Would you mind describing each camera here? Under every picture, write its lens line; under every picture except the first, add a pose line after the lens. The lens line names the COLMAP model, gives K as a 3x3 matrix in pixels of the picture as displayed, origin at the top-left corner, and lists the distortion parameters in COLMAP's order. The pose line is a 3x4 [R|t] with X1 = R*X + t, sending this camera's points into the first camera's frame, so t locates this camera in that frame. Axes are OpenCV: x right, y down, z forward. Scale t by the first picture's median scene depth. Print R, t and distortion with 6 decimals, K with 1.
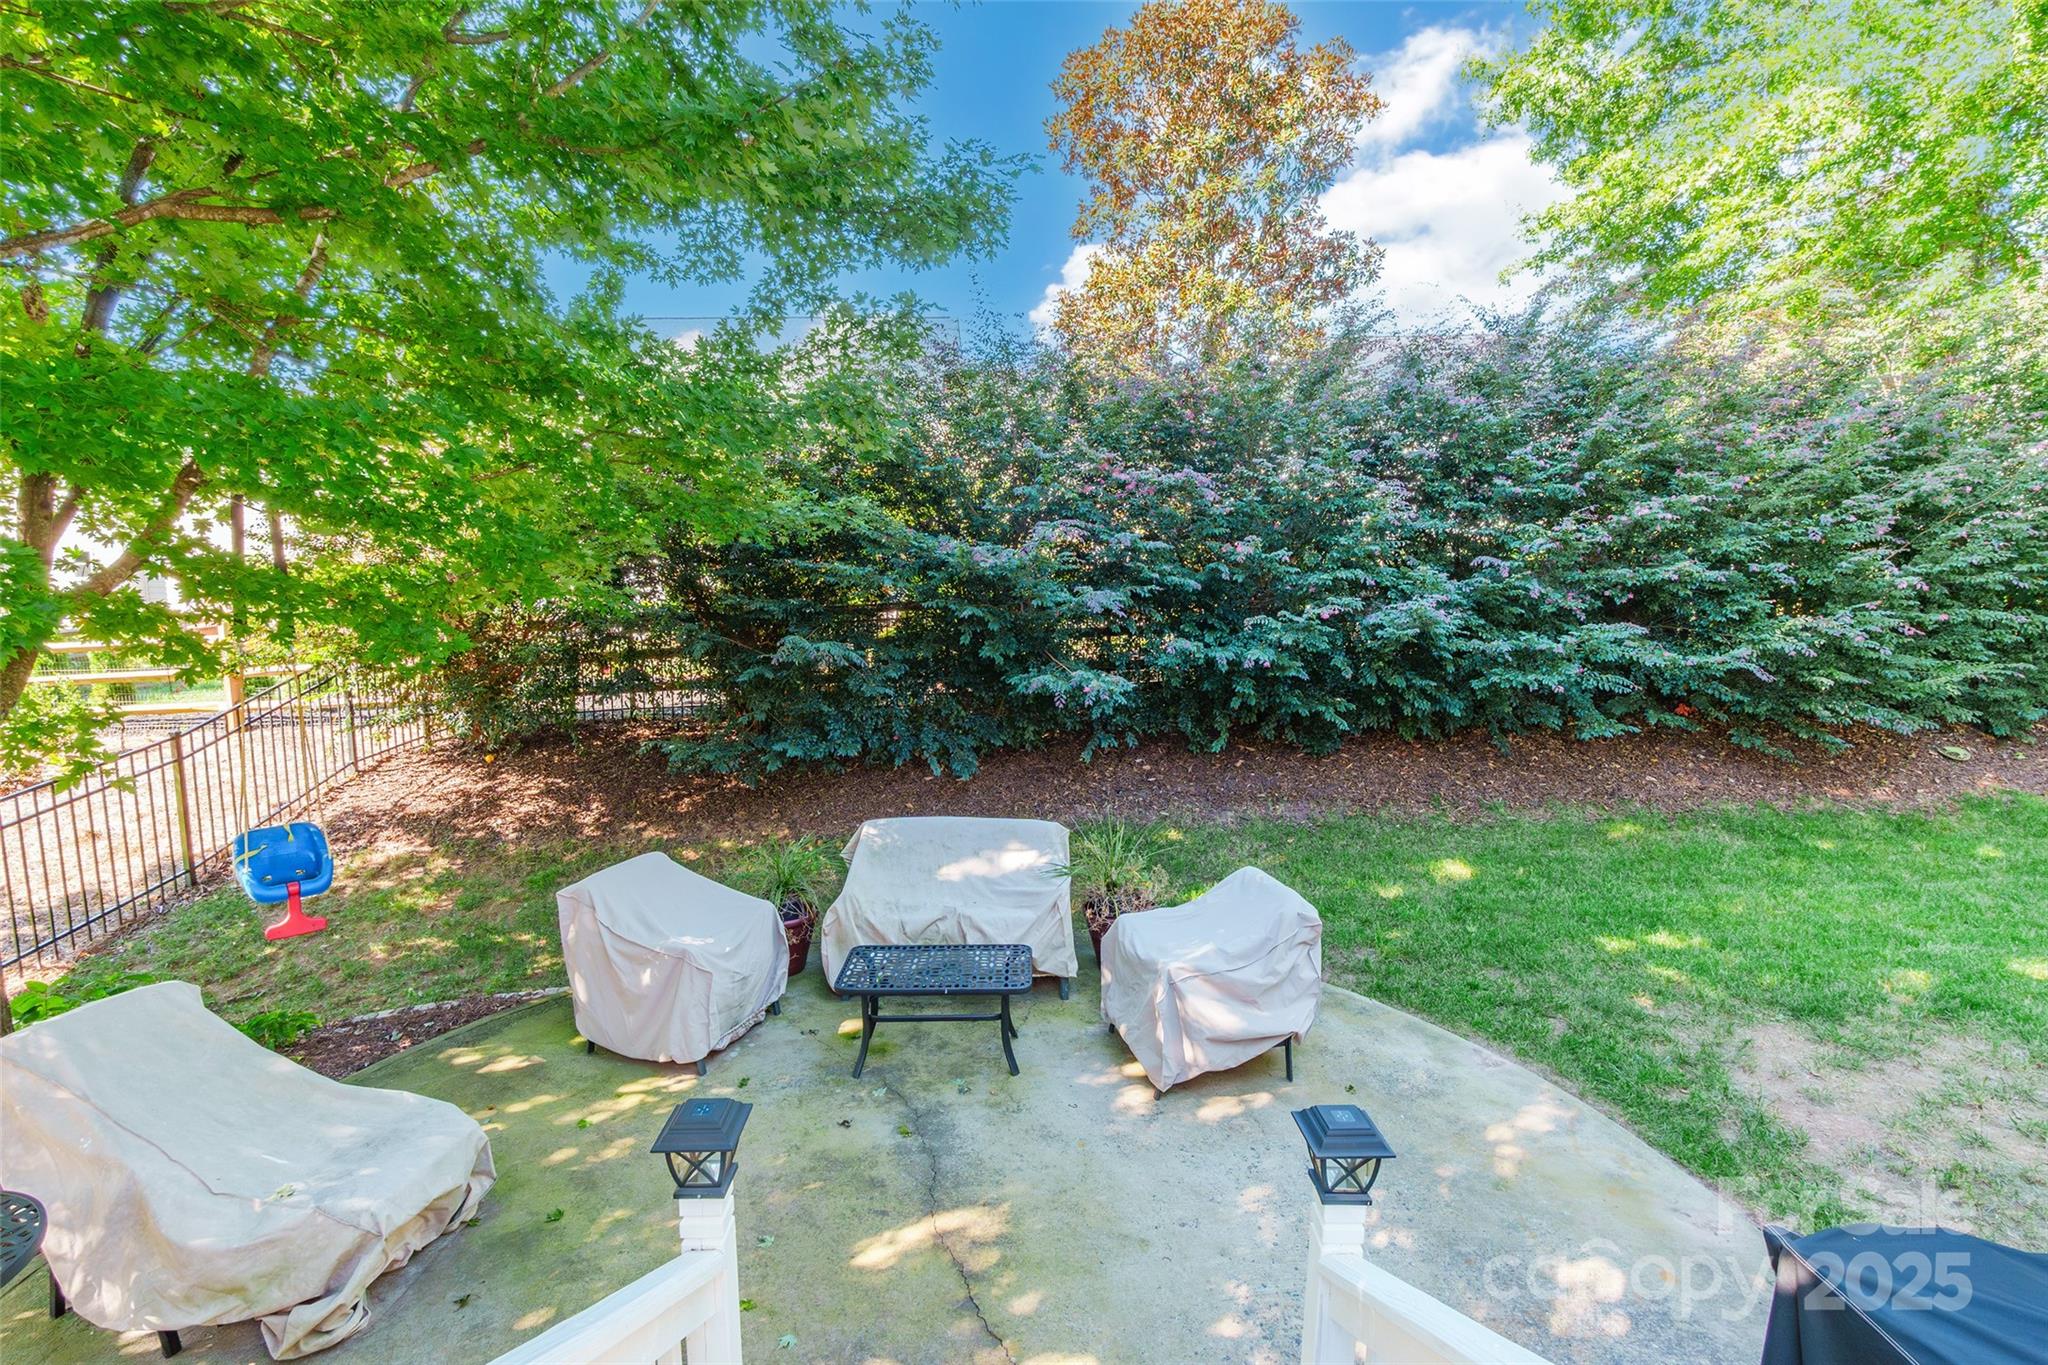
lens RADIAL K [[952.7, 0, 1018.8], [0, 952.7, 683.2], [0, 0, 1]] dist [-0.011761, -0.002361]
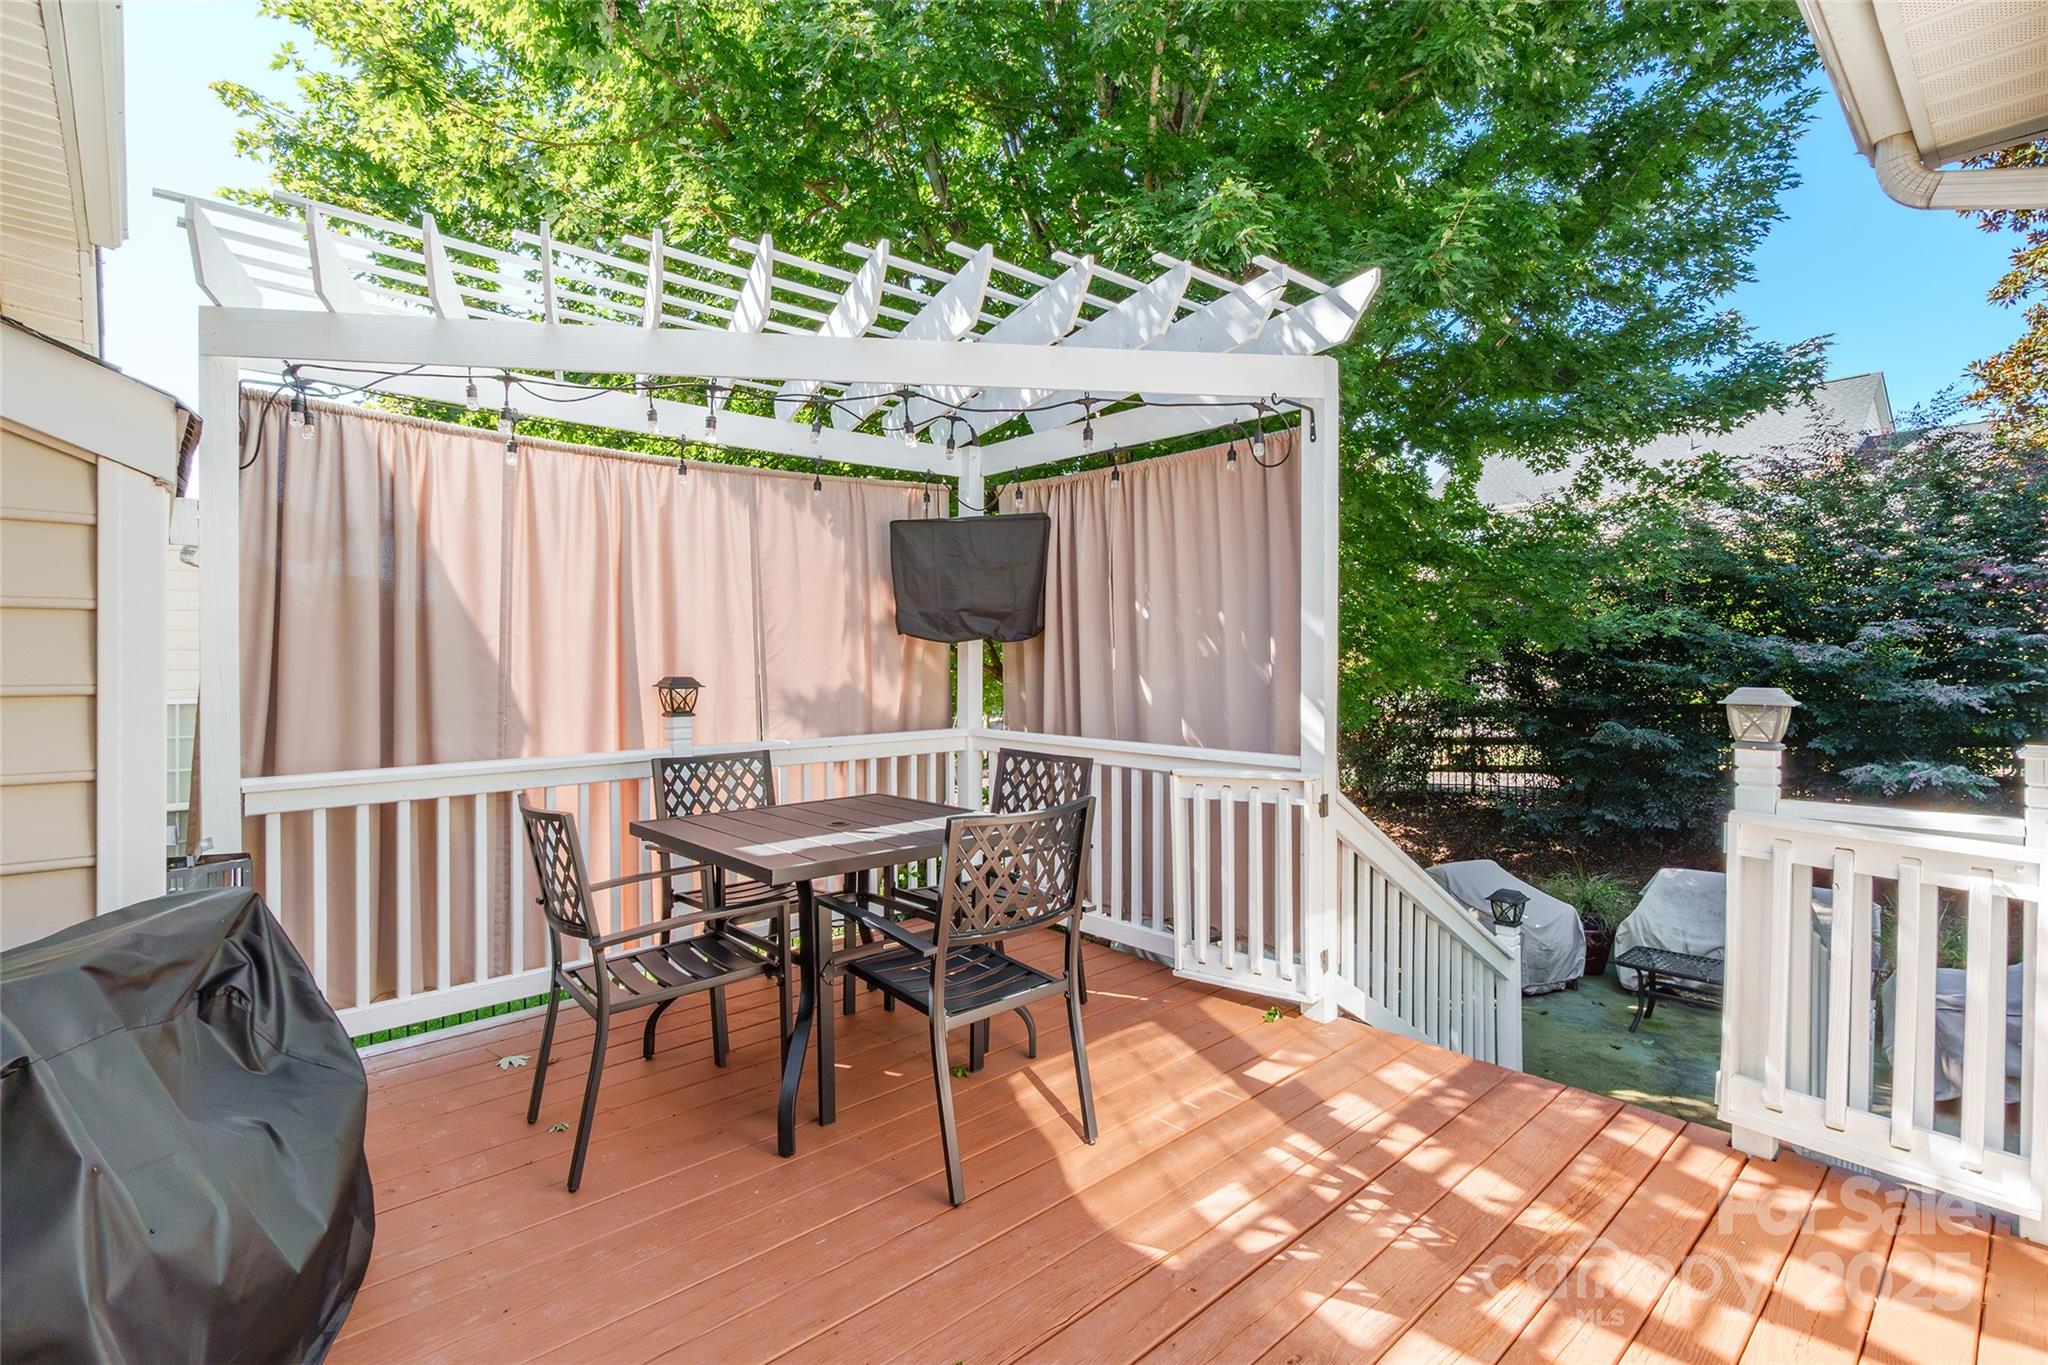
lens RADIAL K [[952.7, 0, 1022.6], [0, 952.7, 684.0], [0, 0, 1]] dist [-0.011761, -0.002361]
pose [[0.677452, -0.000459, -0.735567, 0.174489], [-0.078289, 0.994275, -0.072724, 0.056978], [0.731389, 0.106854, 0.673538, -0.455114]]
